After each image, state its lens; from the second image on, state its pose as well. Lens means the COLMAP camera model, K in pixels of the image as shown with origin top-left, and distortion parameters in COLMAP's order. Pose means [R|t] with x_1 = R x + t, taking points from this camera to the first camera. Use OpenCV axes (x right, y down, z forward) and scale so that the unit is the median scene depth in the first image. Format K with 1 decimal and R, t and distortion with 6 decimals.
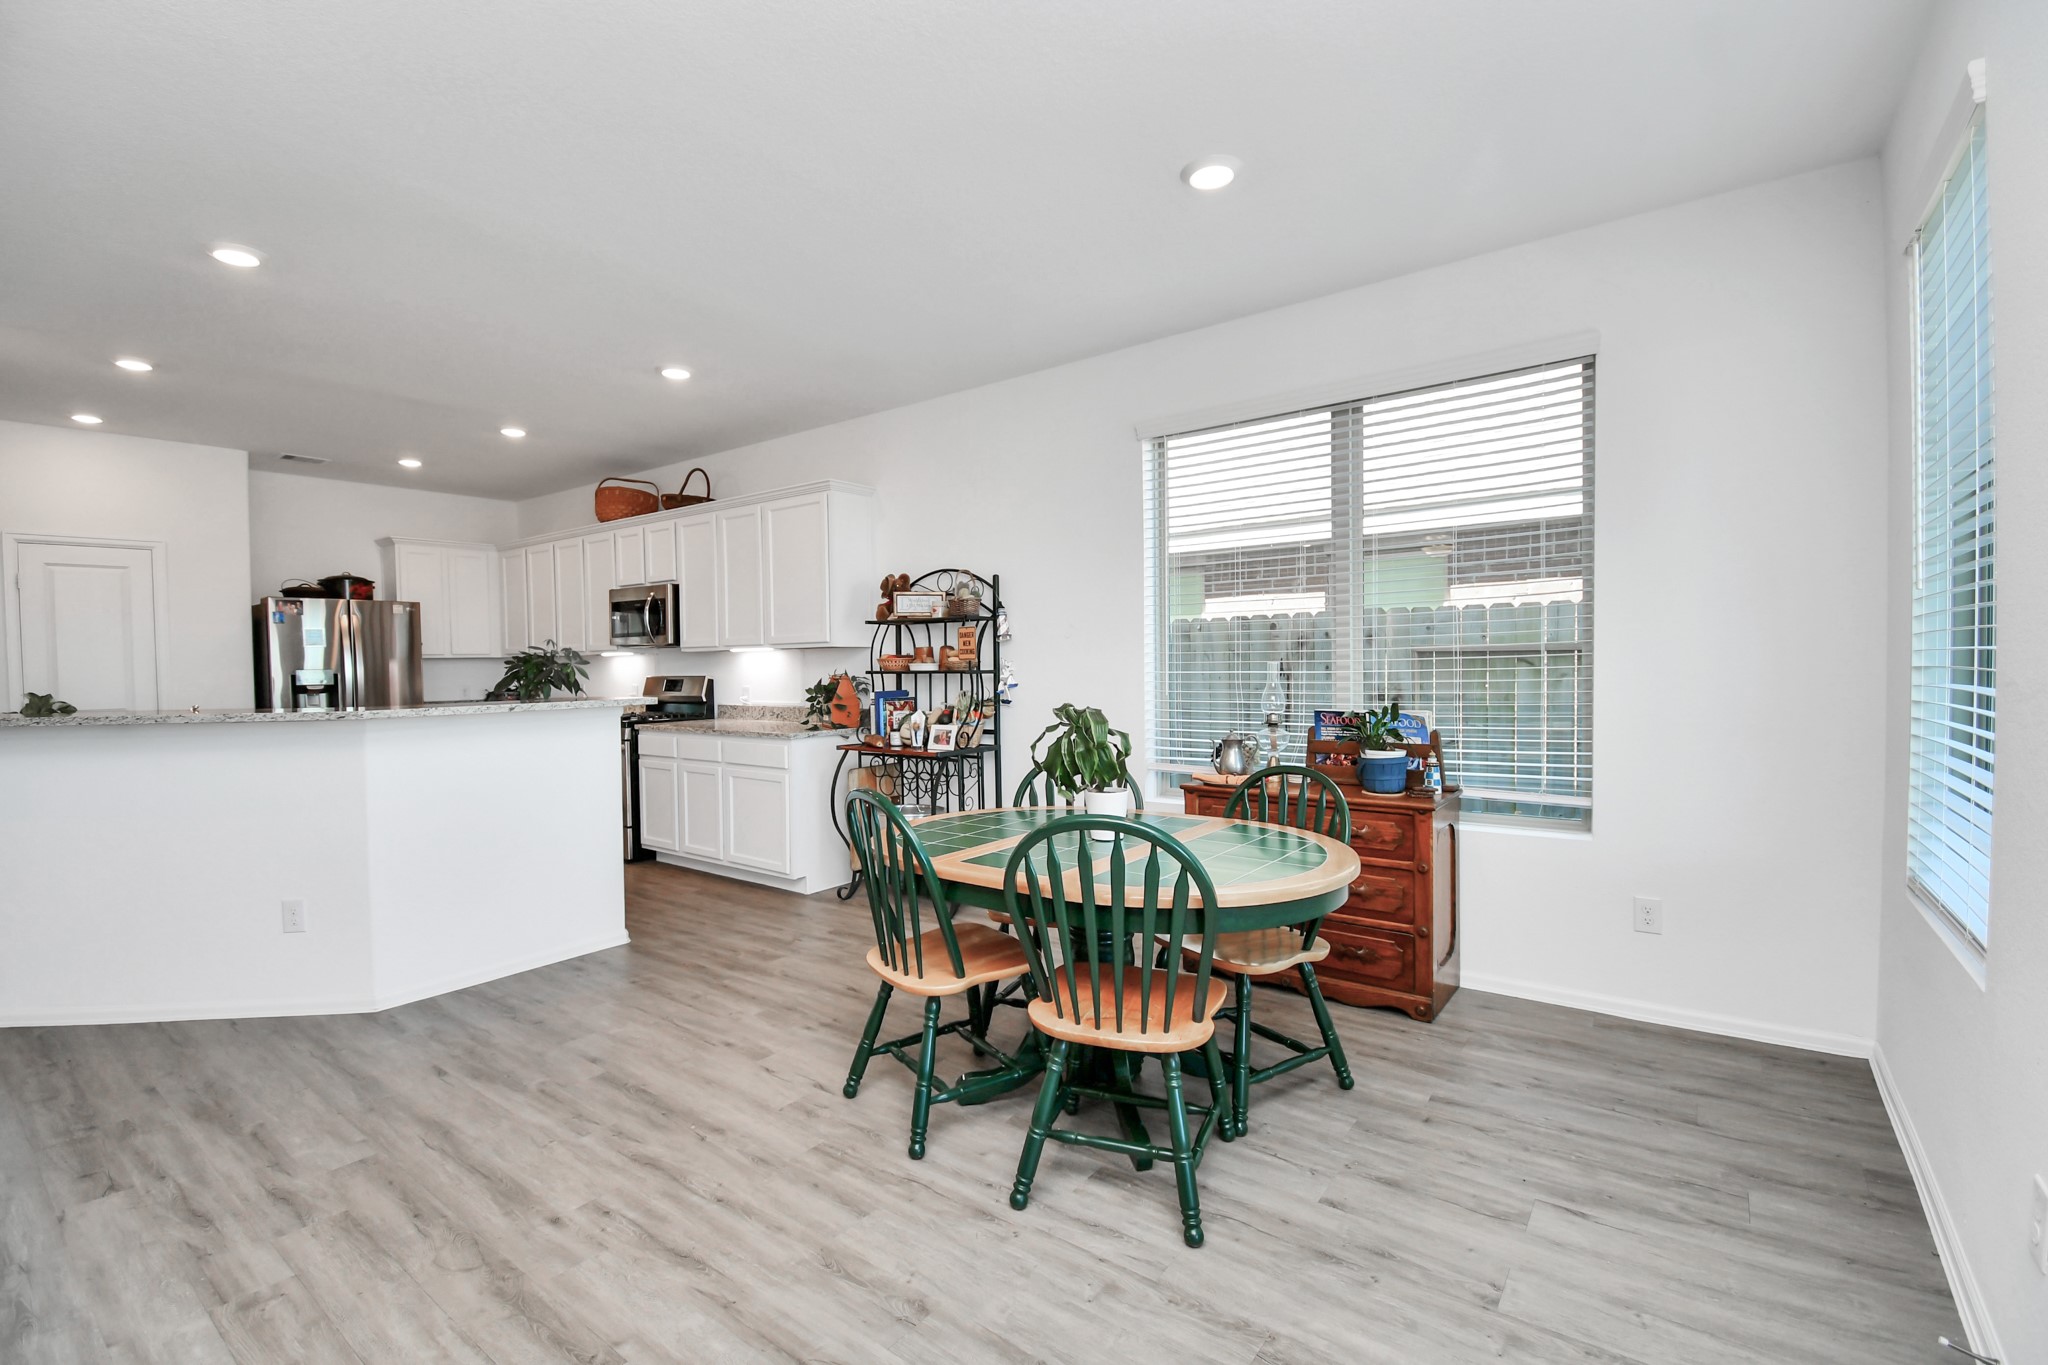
lens RADIAL K [[893.3, 0, 1015.7], [0, 893.3, 694.0], [0, 0, 1]] dist [-0.002052, -0.003406]
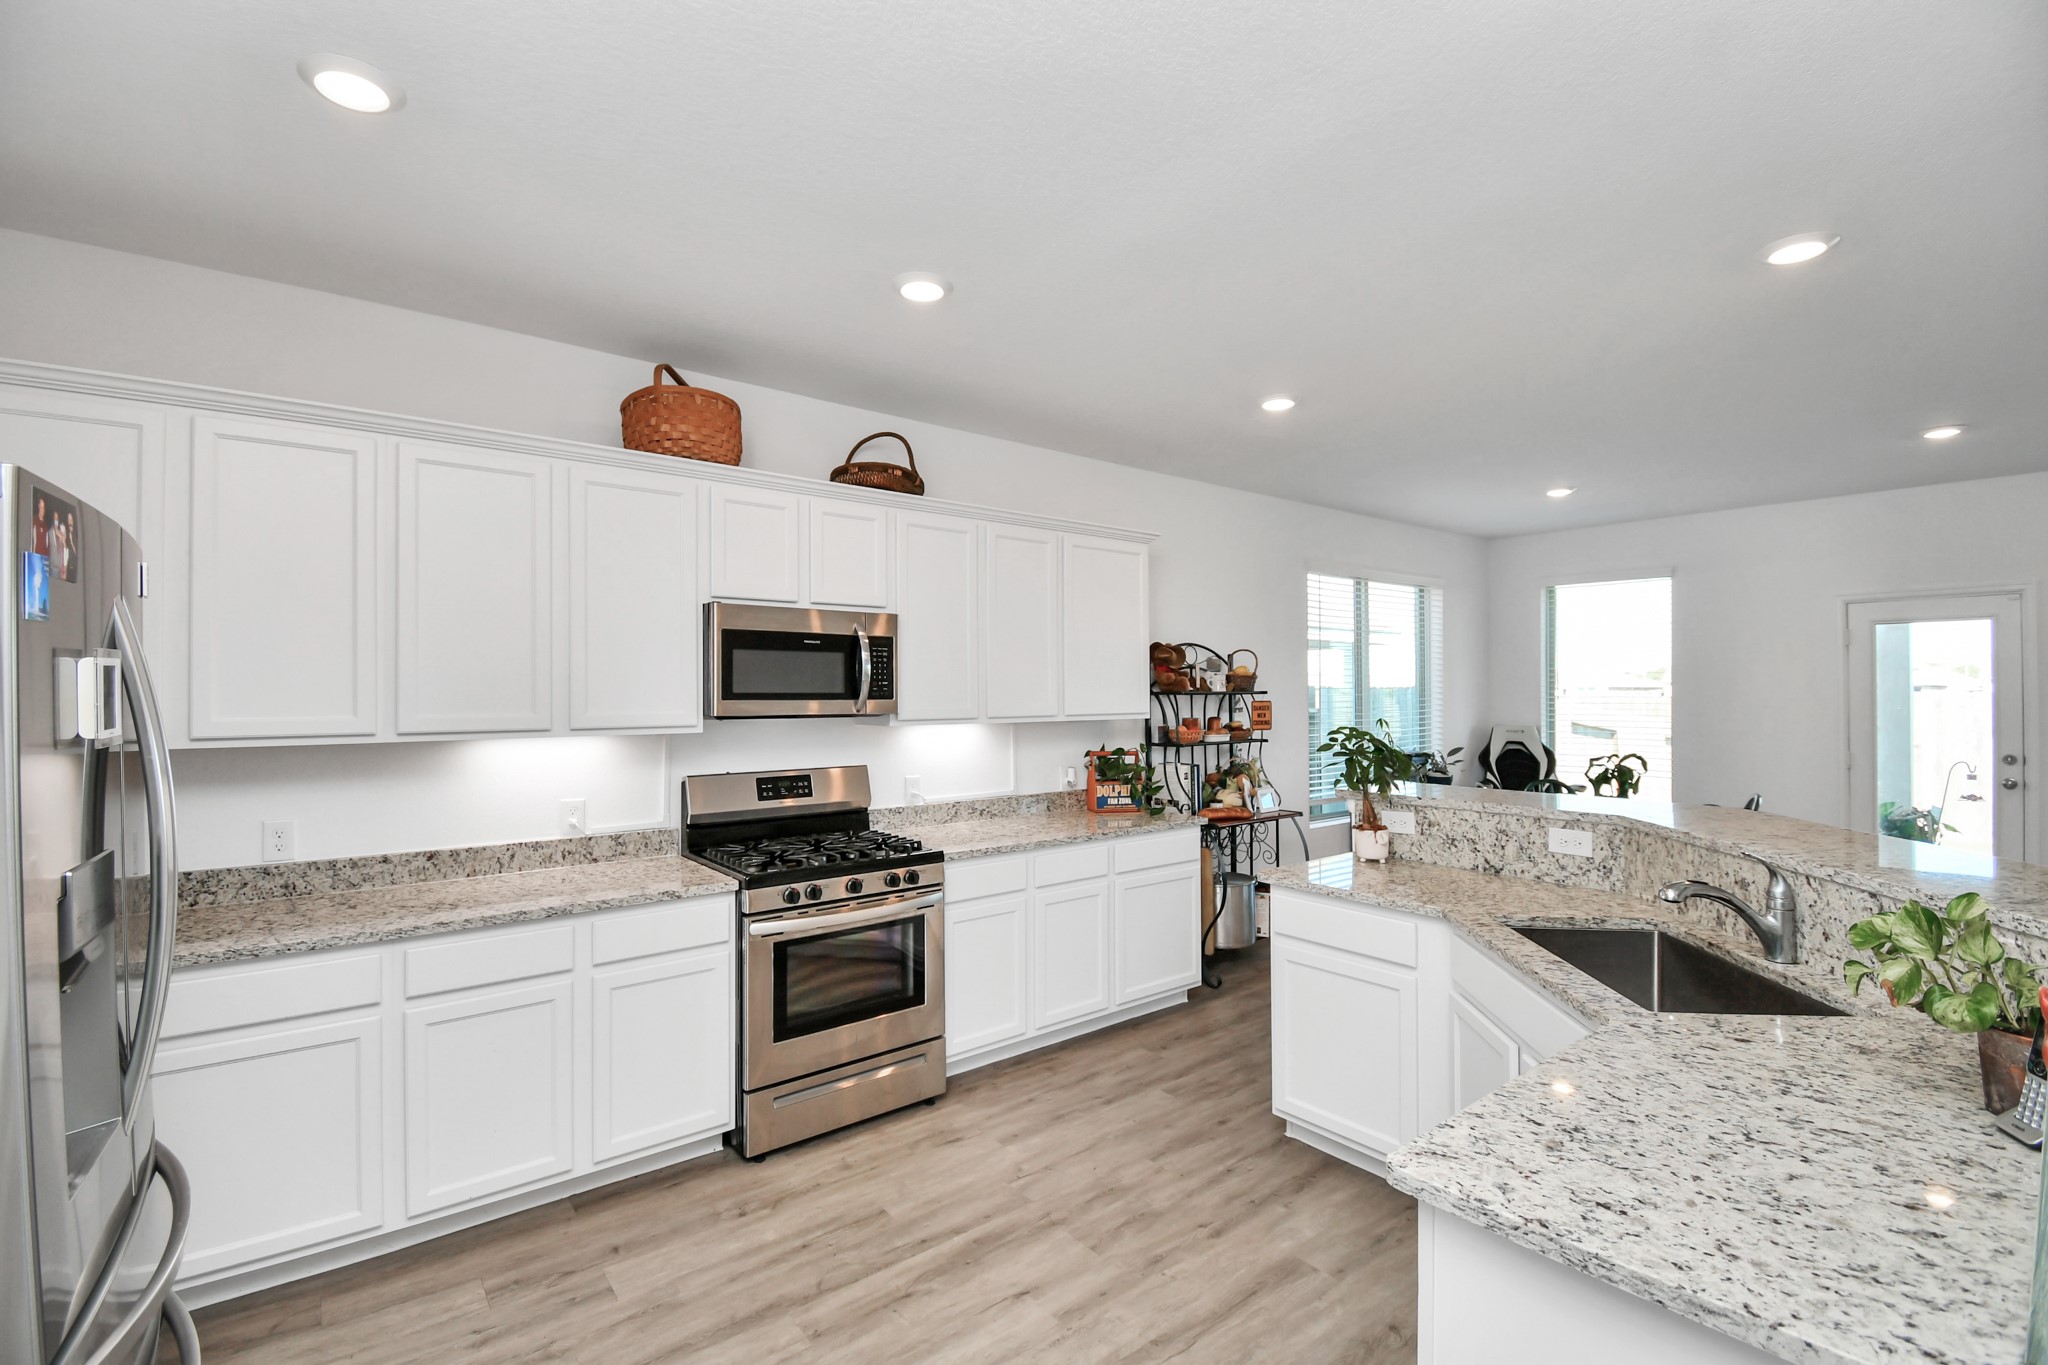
lens RADIAL K [[893.3, 0, 1020.2], [0, 893.3, 697.3], [0, 0, 1]] dist [-0.002052, -0.003406]
pose [[0.254858, 0.009712, 0.966930, -1.444040], [0.034296, 0.999230, -0.019076, -0.080507], [-0.966370, 0.038023, 0.254328, 1.181355]]
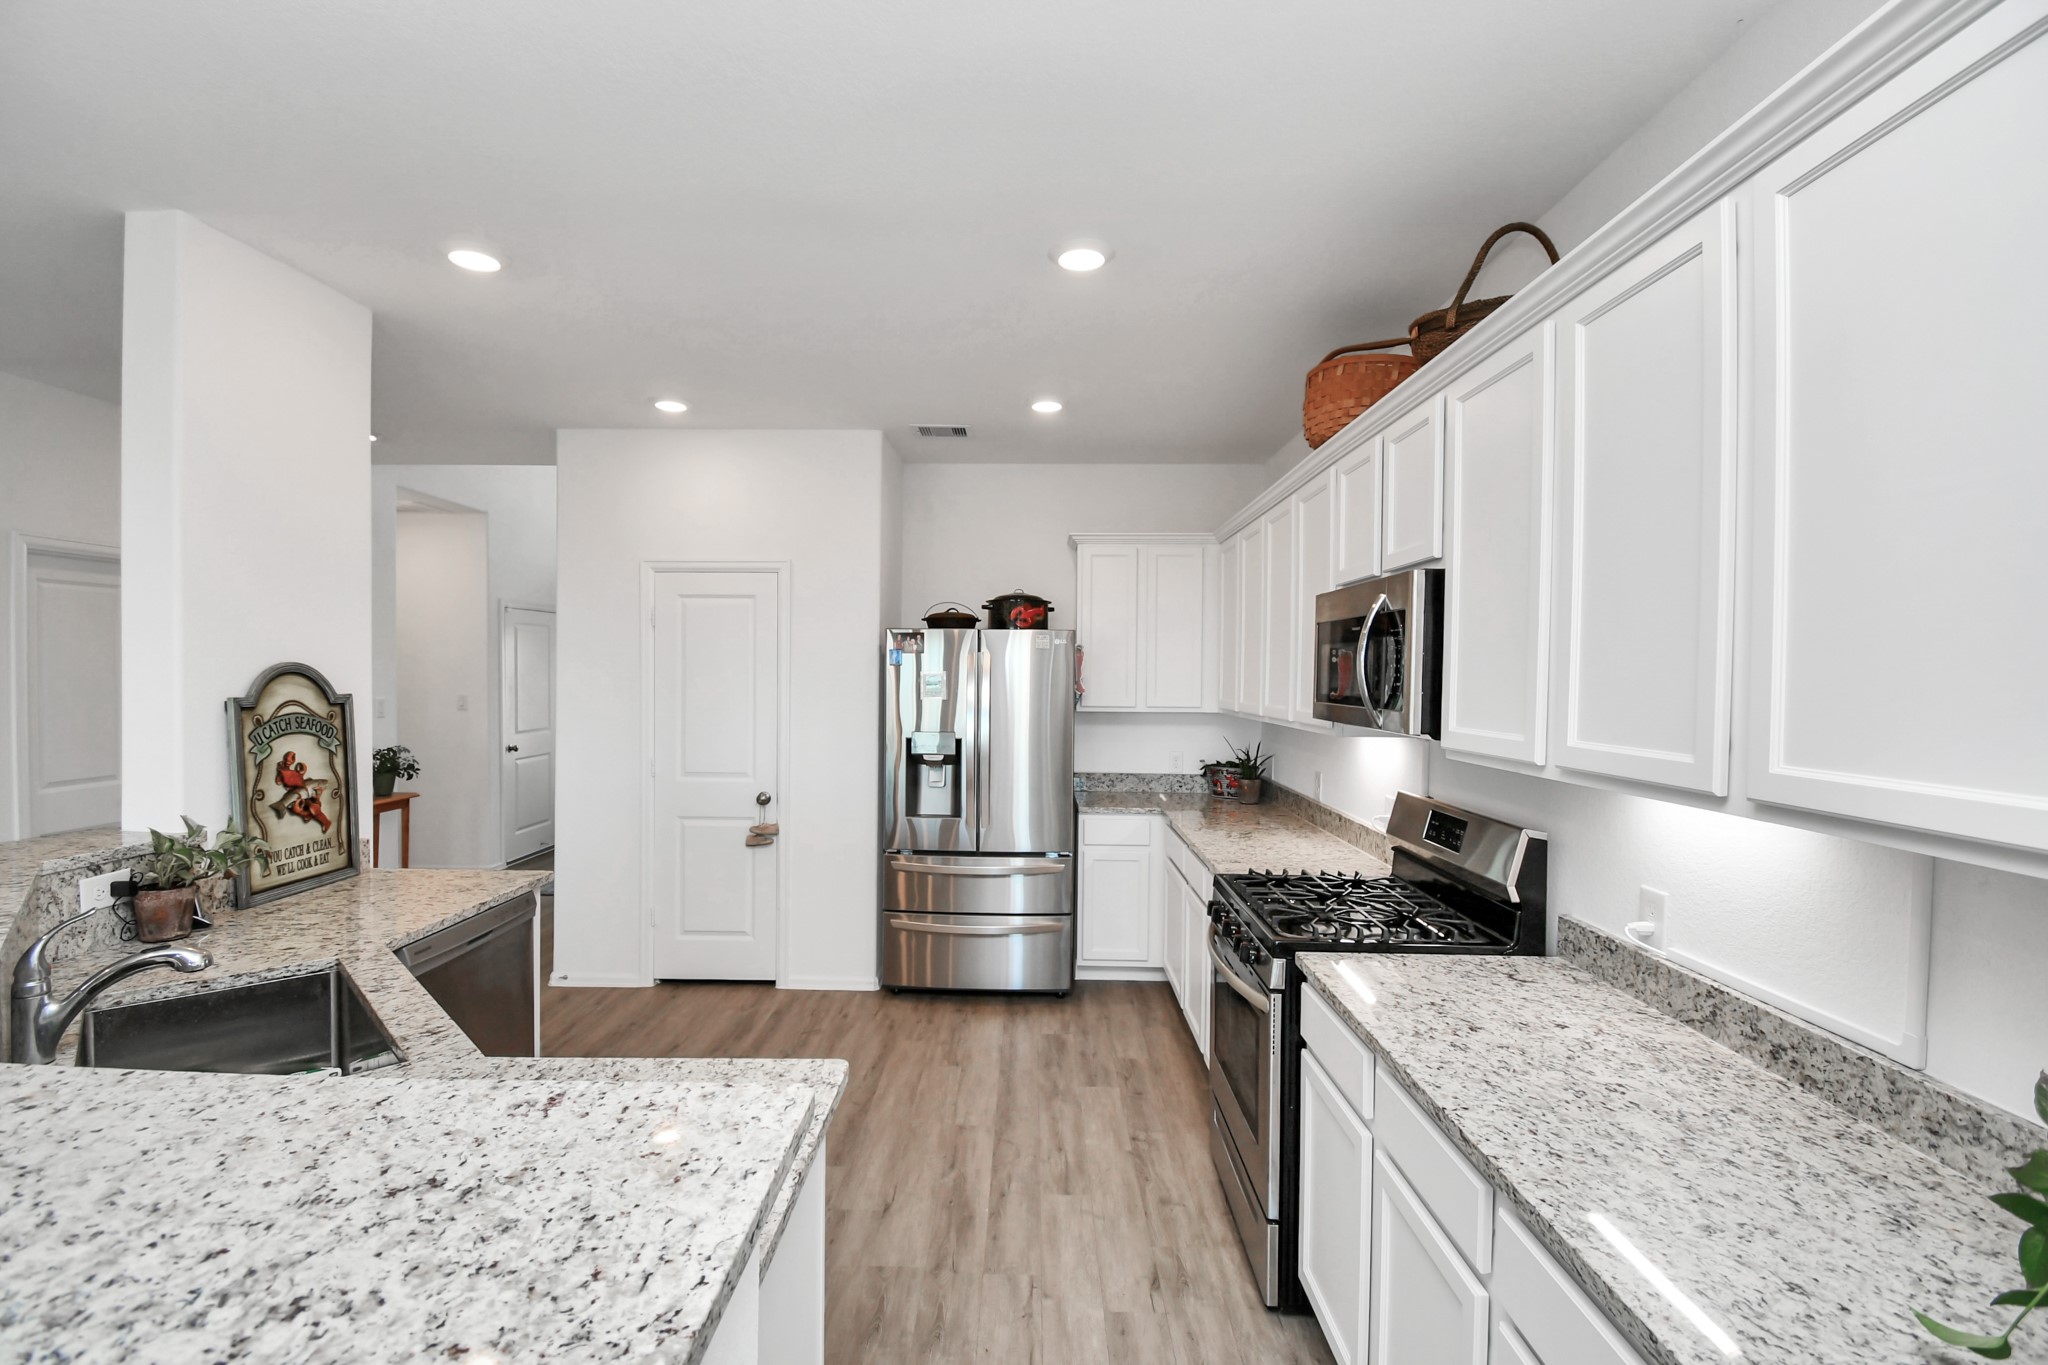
lens RADIAL K [[893.3, 0, 1021.1], [0, 893.3, 684.9], [0, 0, 1]] dist [-0.002052, -0.003406]
pose [[0.592163, 0.030689, -0.805234, -0.294360], [-0.049853, 0.998756, 0.001404, -0.106370], [0.804275, 0.039312, 0.592956, 1.008891]]
